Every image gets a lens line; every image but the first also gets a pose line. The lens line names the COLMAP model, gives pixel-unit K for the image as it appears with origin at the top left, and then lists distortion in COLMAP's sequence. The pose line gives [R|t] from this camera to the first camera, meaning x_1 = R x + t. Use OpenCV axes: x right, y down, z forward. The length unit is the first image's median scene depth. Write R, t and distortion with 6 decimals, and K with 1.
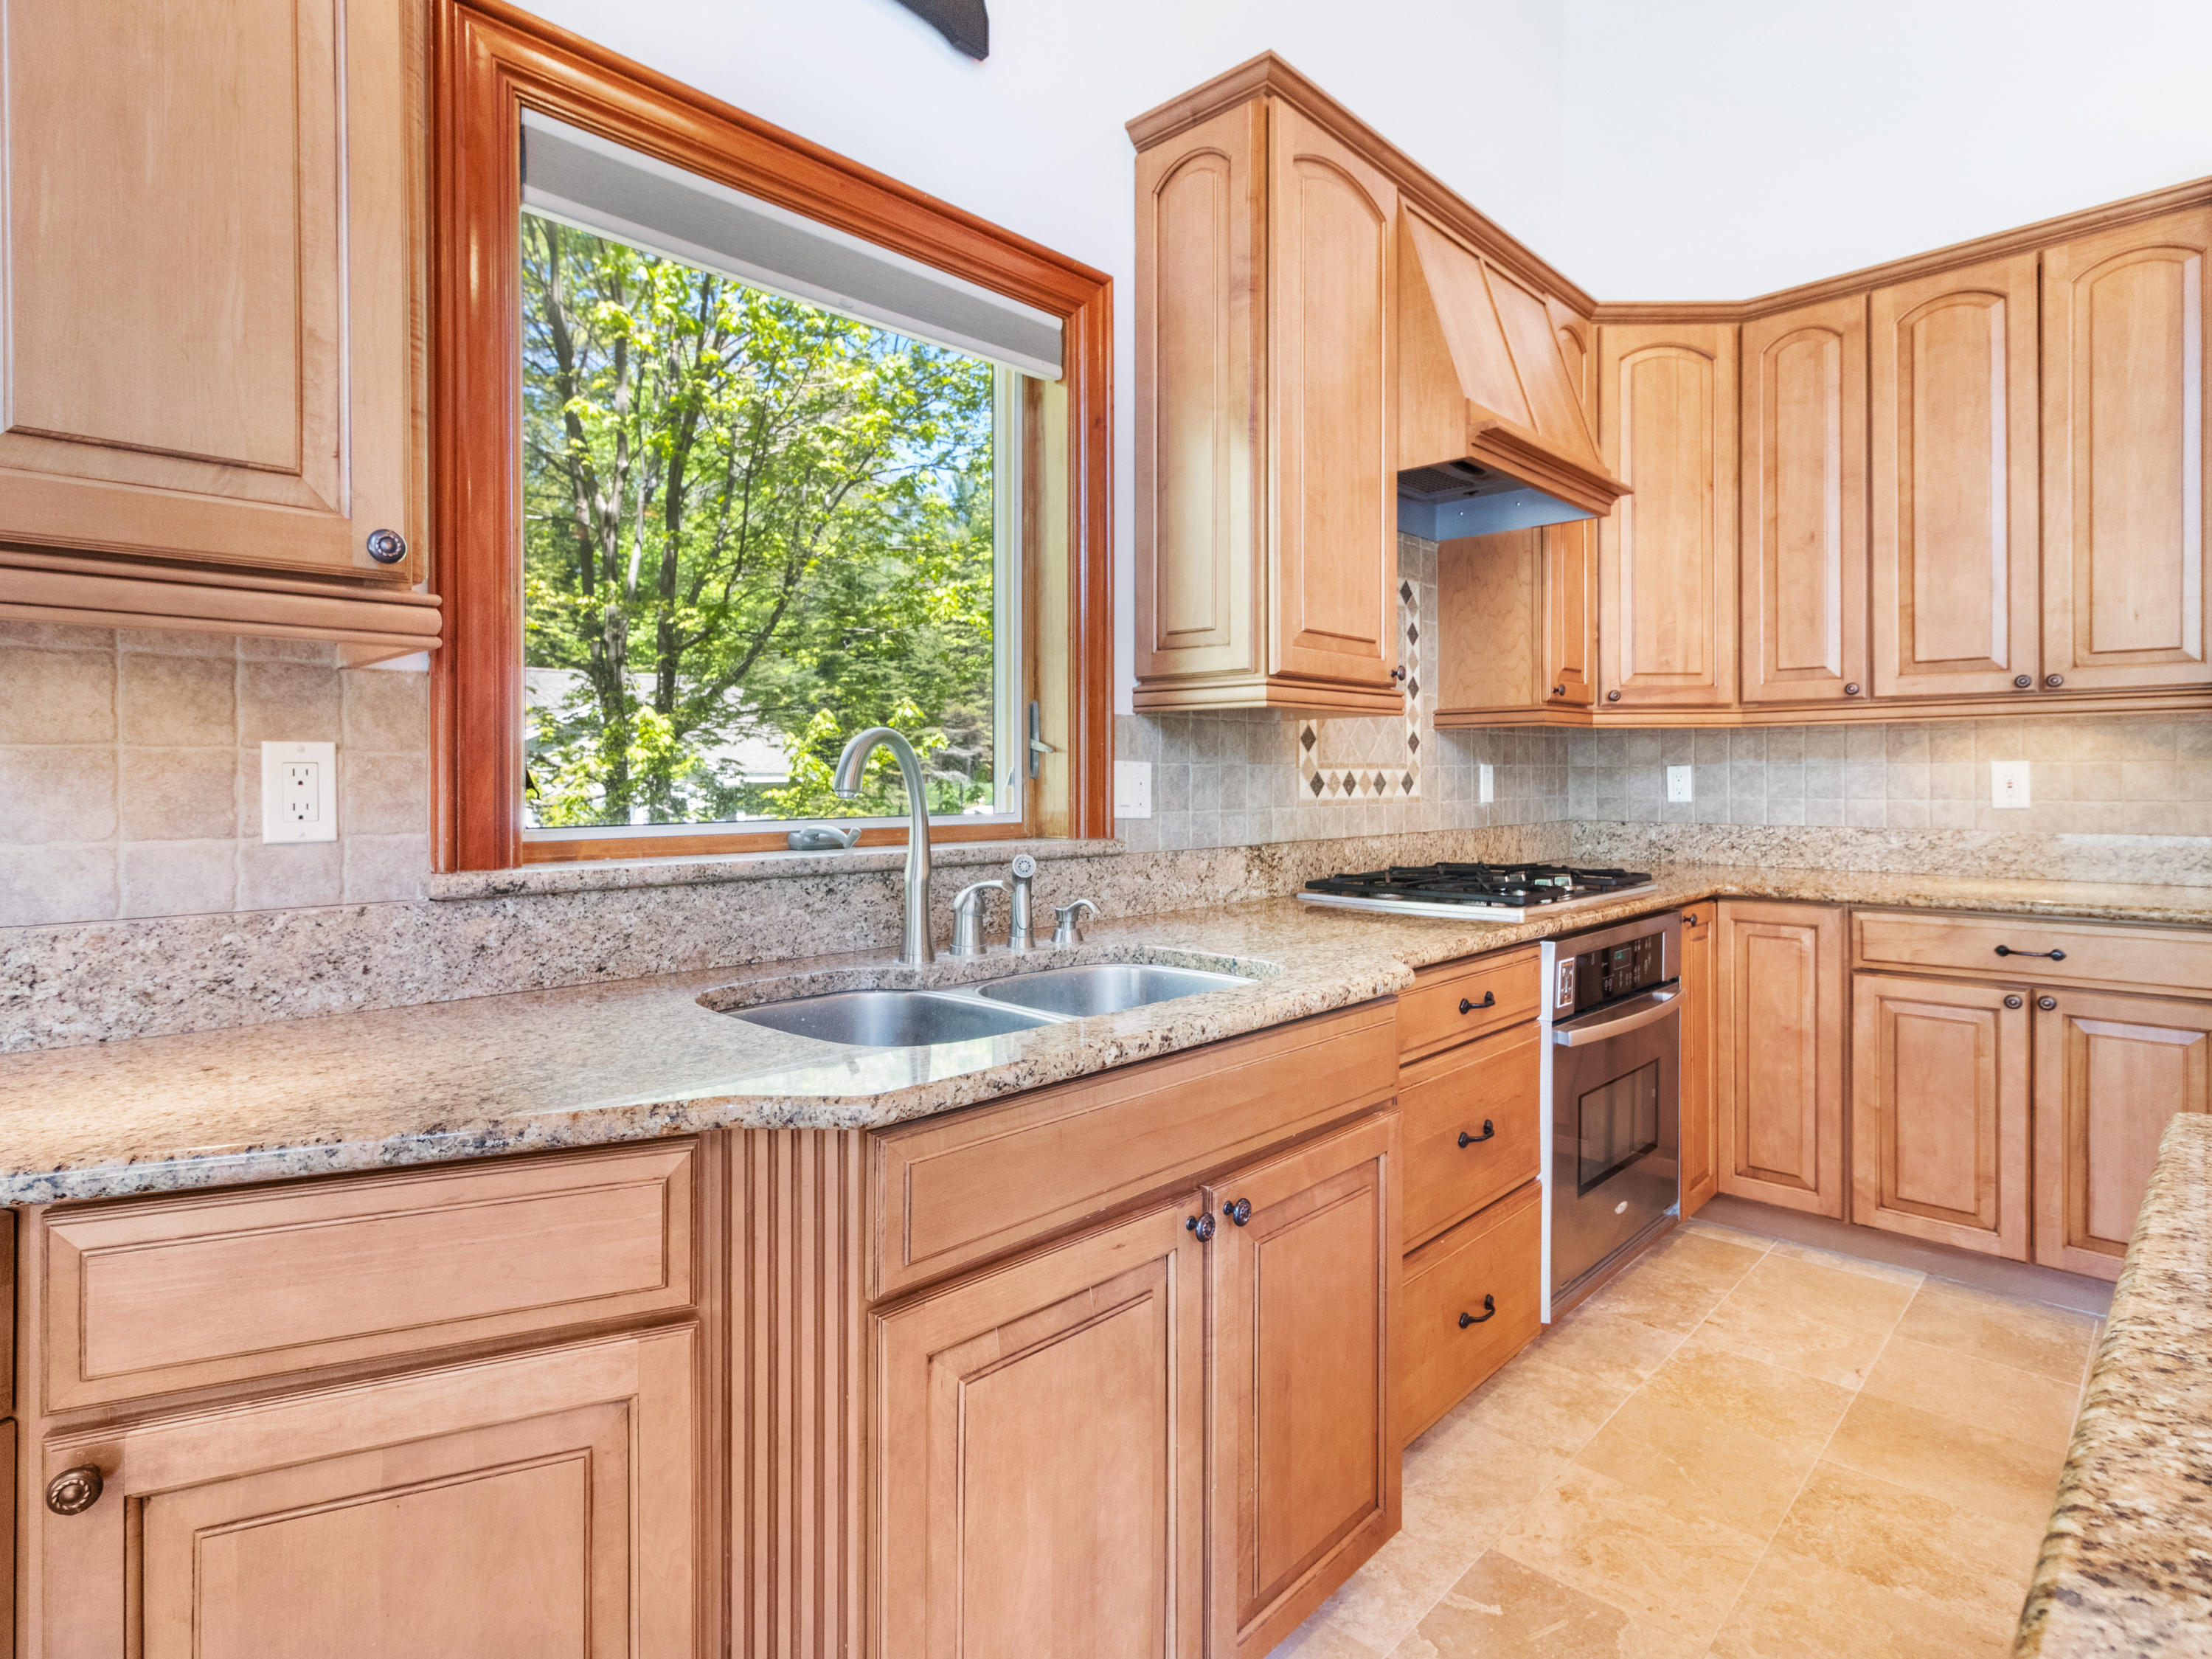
lens RADIAL K [[1162.1, 0, 1108.7], [0, 1162.1, 787.5], [0, 0, 1]] dist [0.000846, -0.000731]
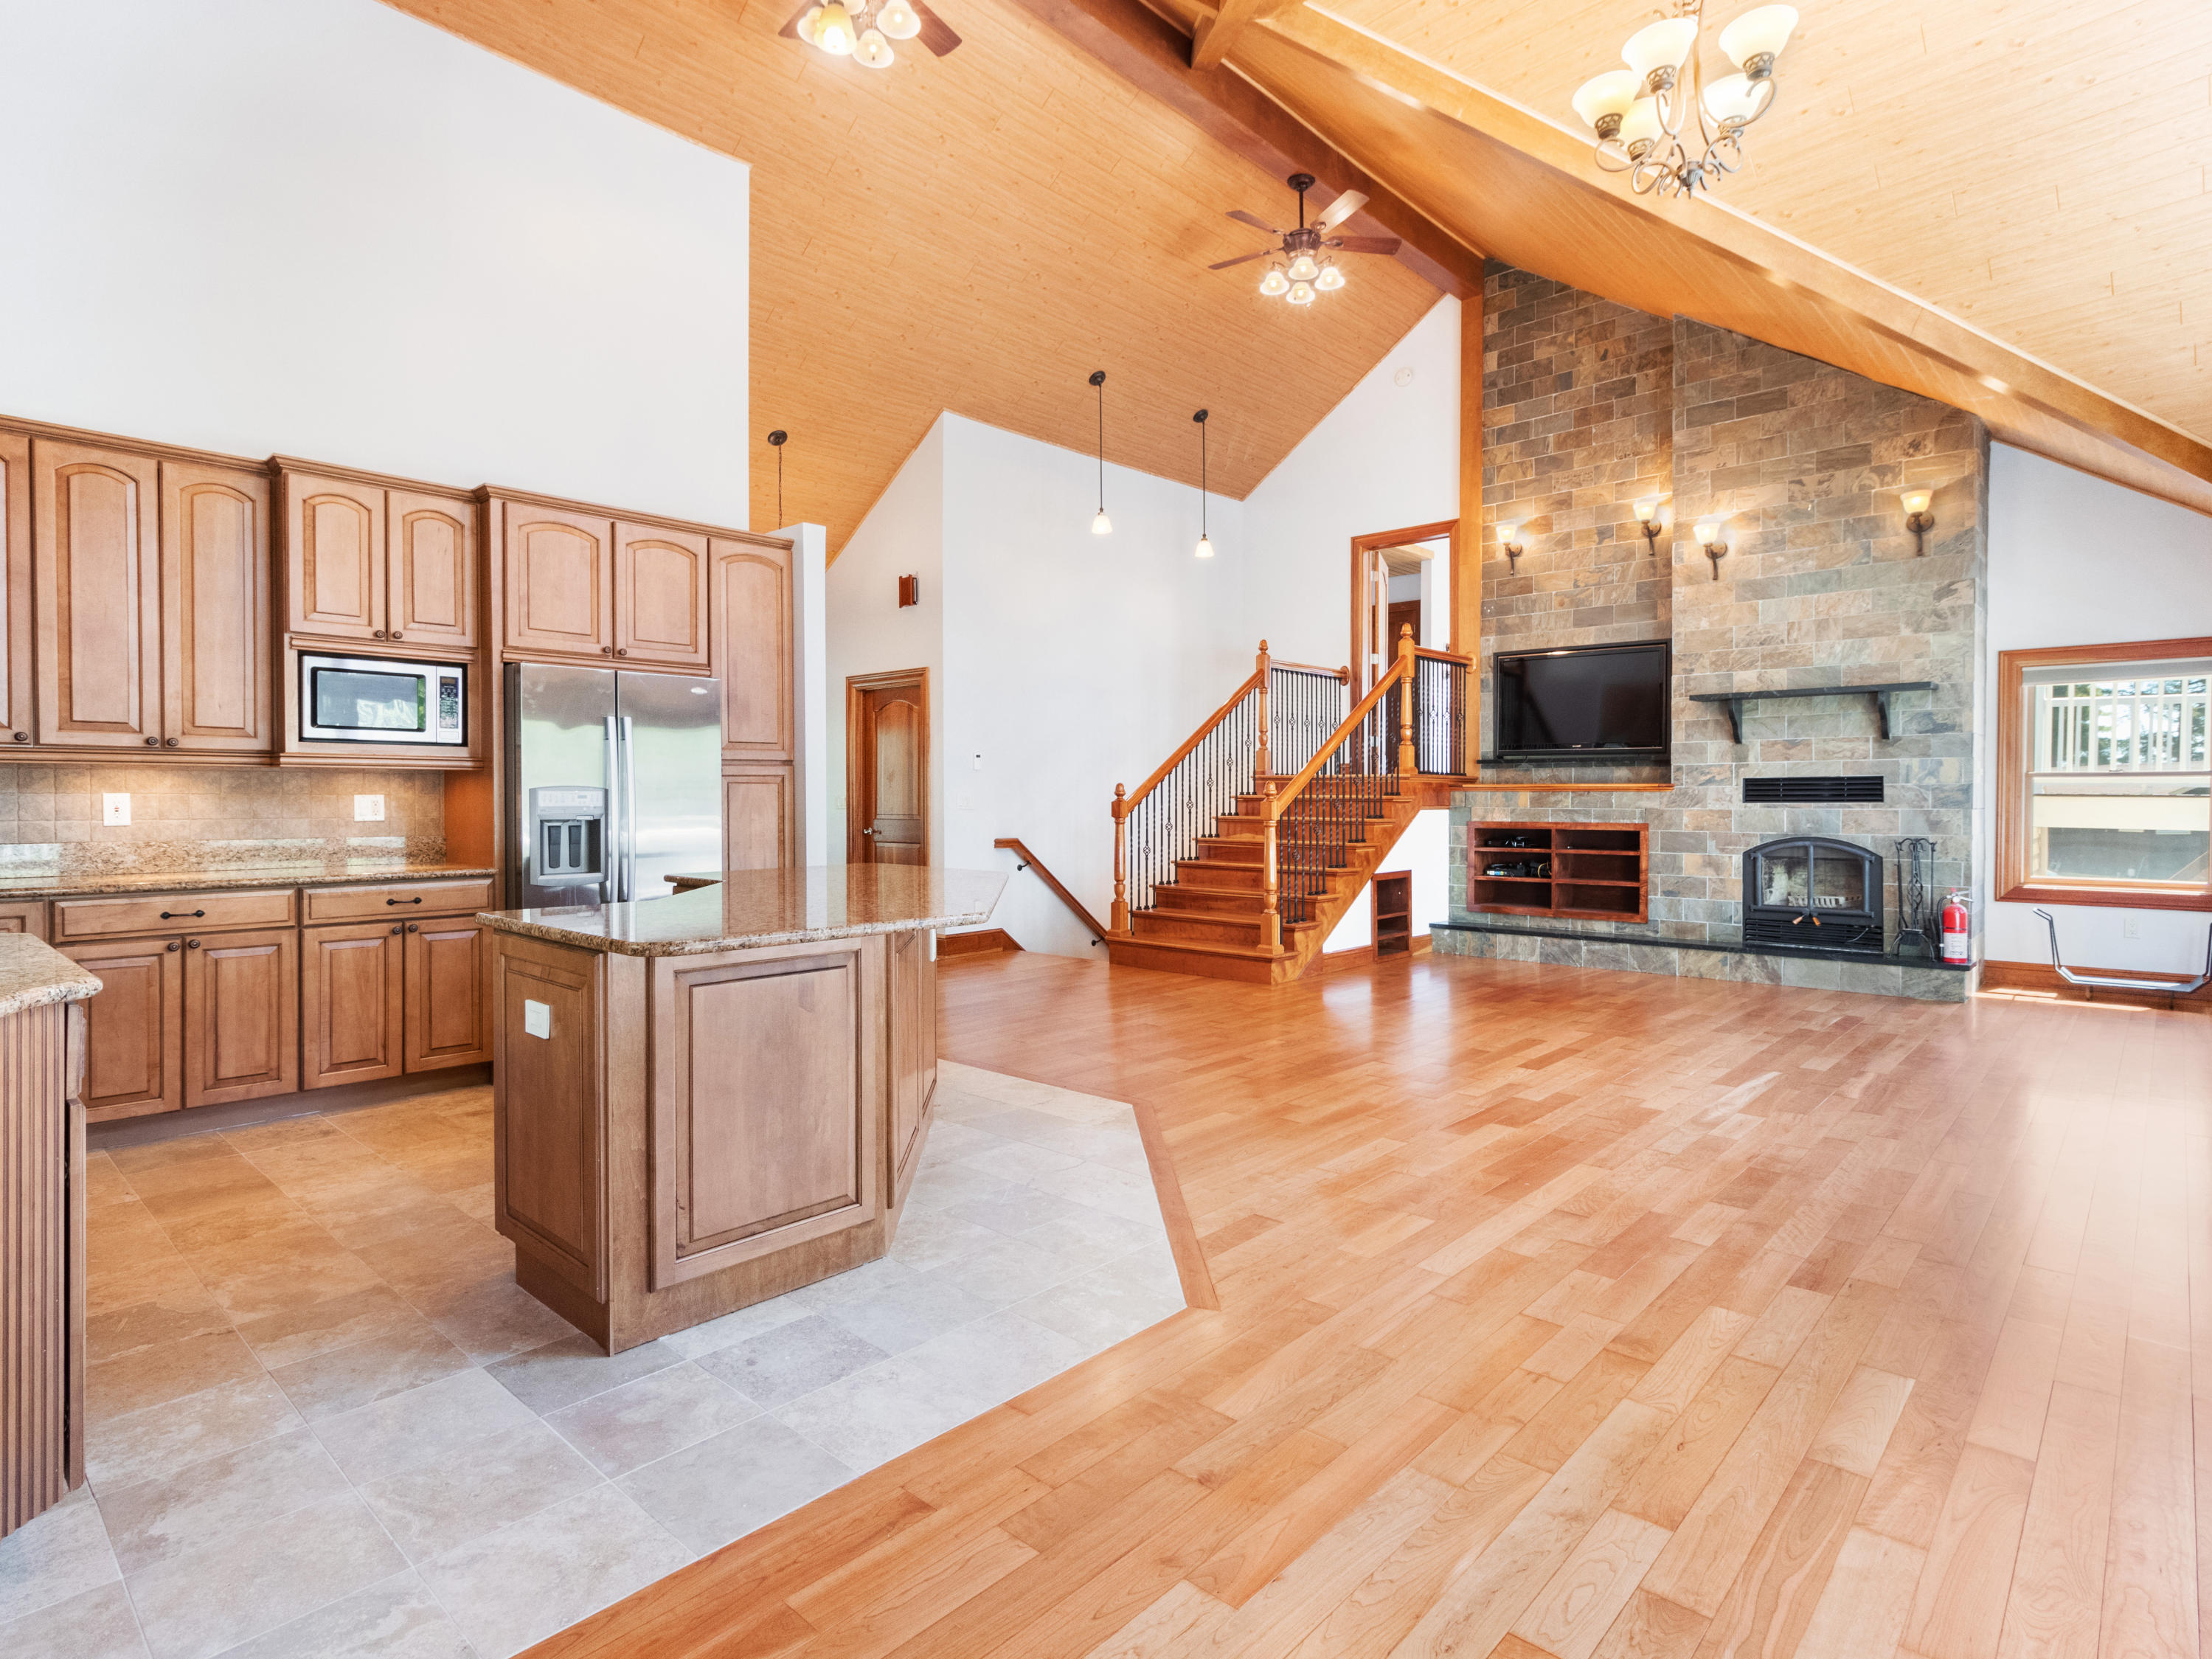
lens RADIAL K [[1162.1, 0, 1108.7], [0, 1162.1, 787.5], [0, 0, 1]] dist [0.000846, -0.000731]
pose [[-0.027855, 0.015241, 0.999496, -0.822257], [0.006810, 0.999863, -0.015057, 0.000666], [-0.999589, 0.006387, -0.027955, -0.221424]]
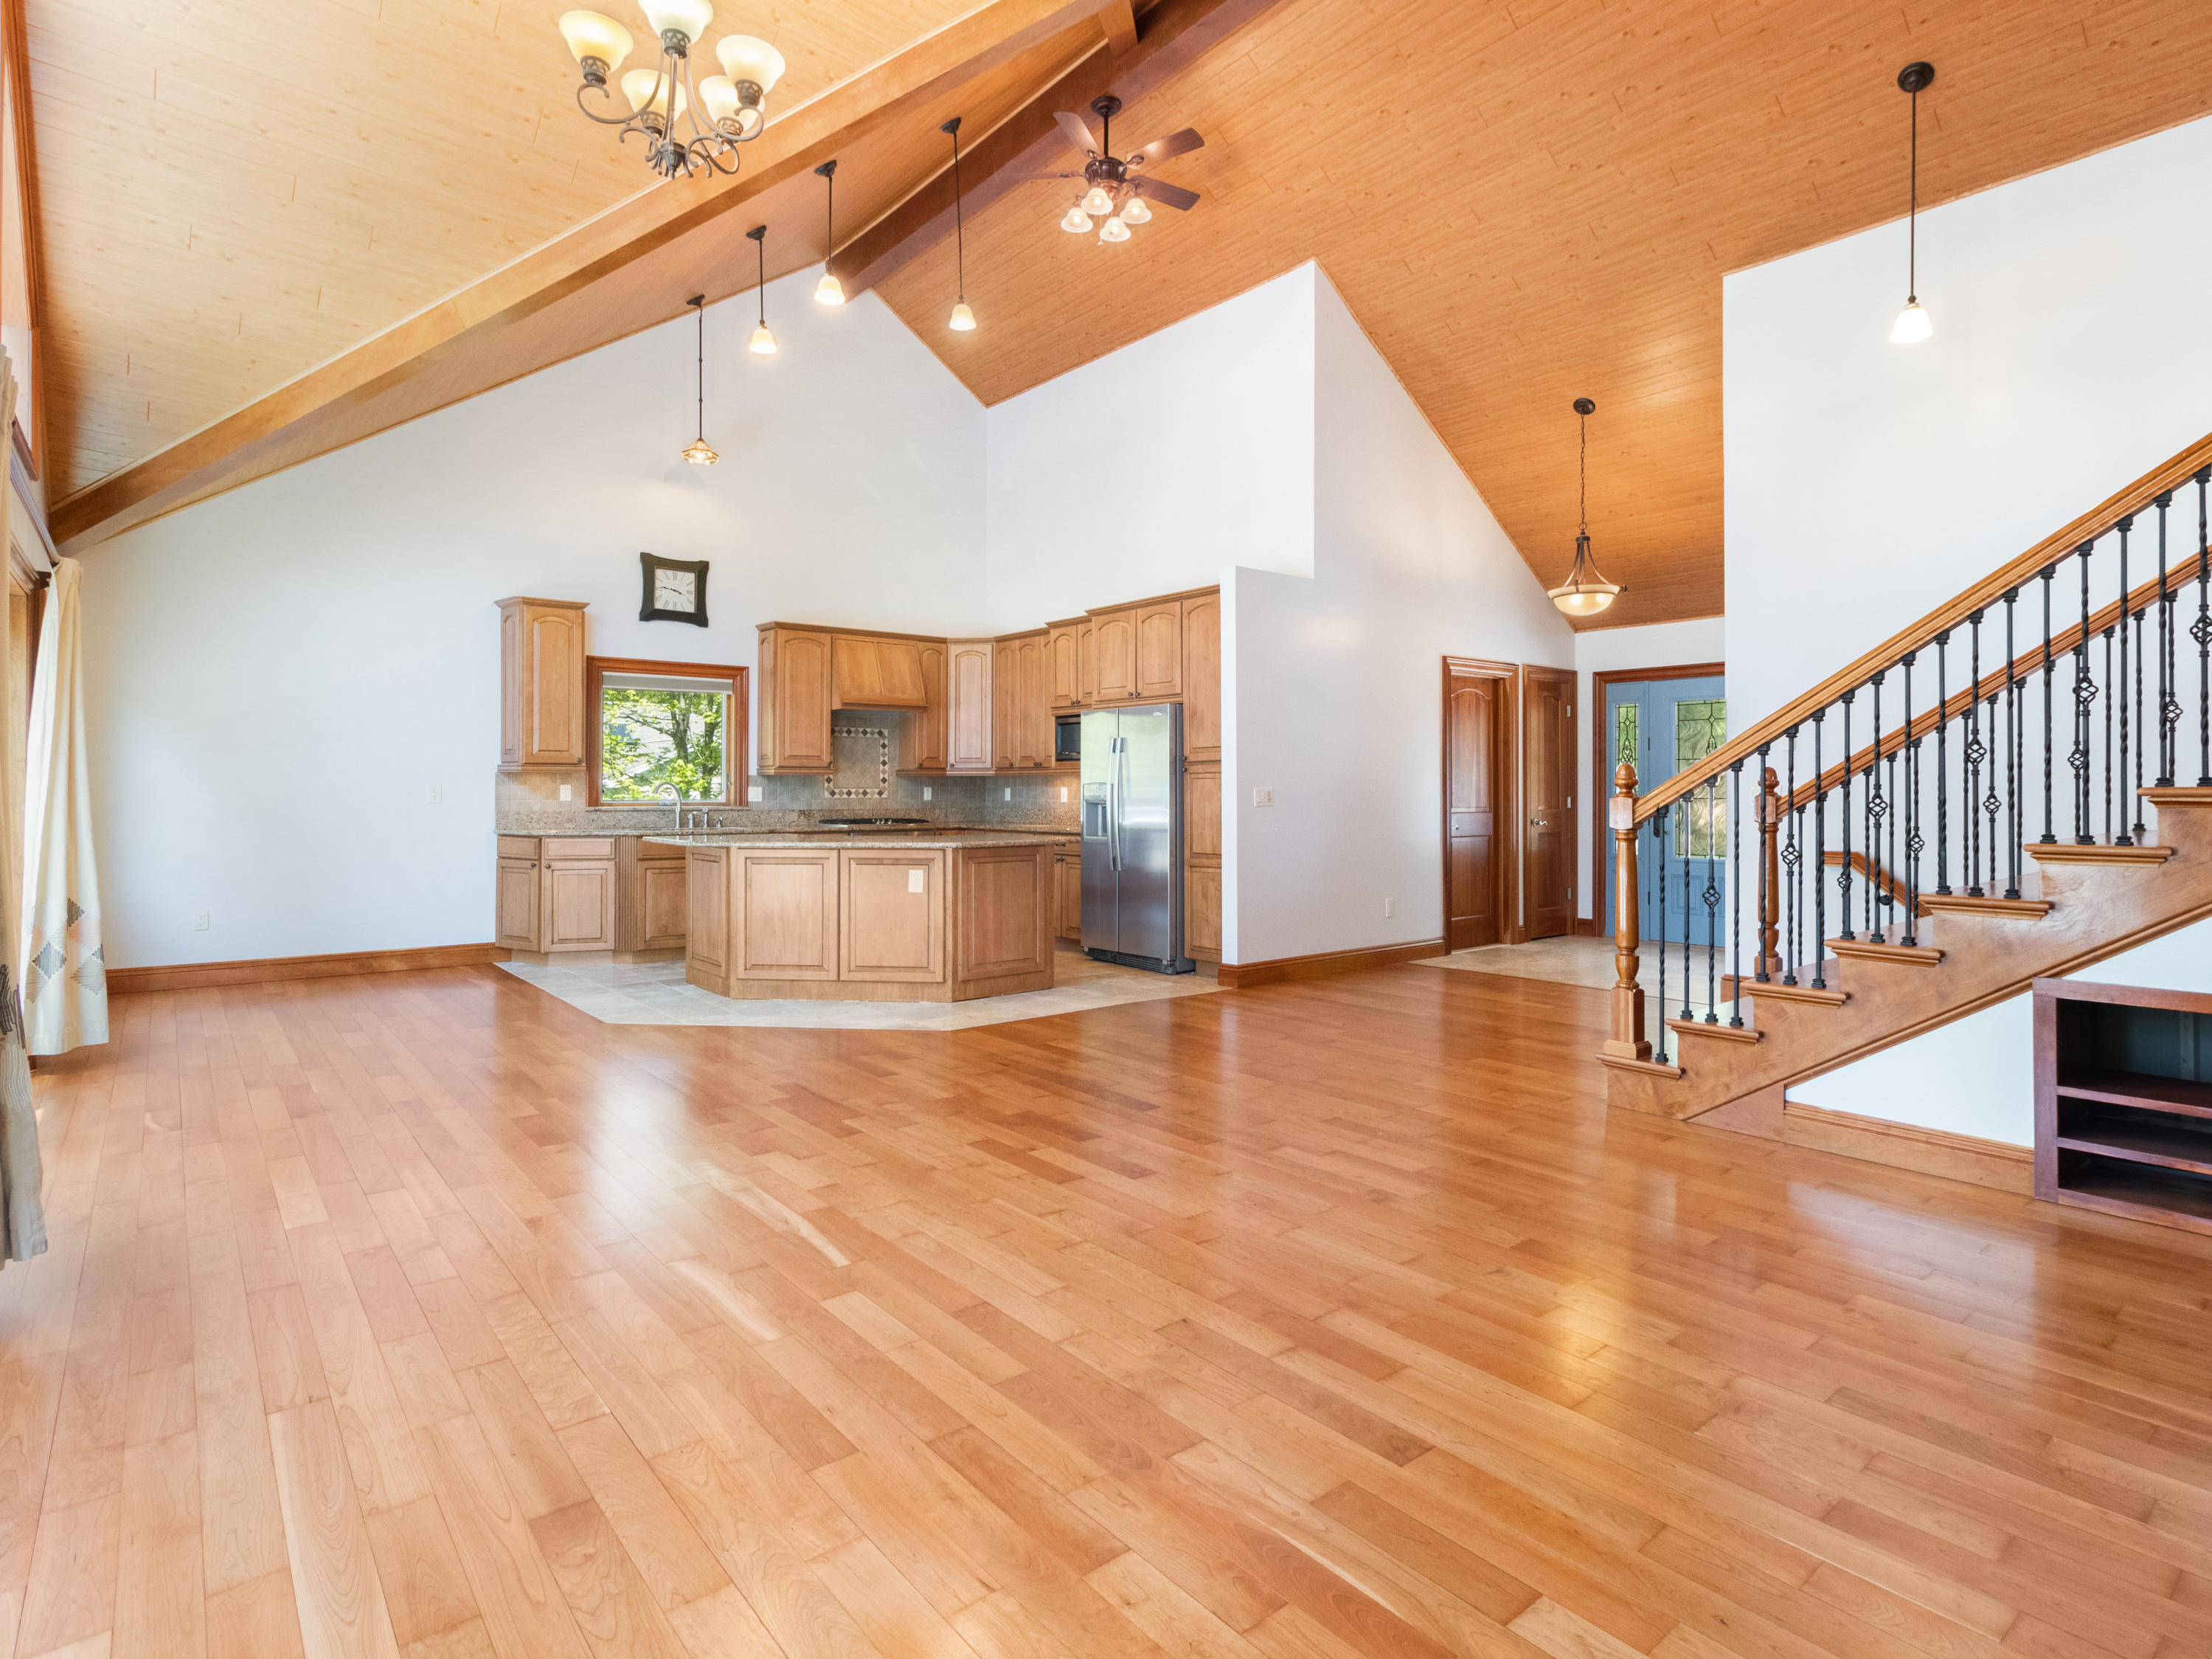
lens RADIAL K [[1162.1, 0, 1108.7], [0, 1162.1, 787.5], [0, 0, 1]] dist [0.000846, -0.000731]
pose [[0.991617, 0.007149, -0.129016, 1.608843], [-0.008002, 0.999949, -0.006091, -0.006176], [0.128966, 0.007072, 0.991624, -2.580866]]
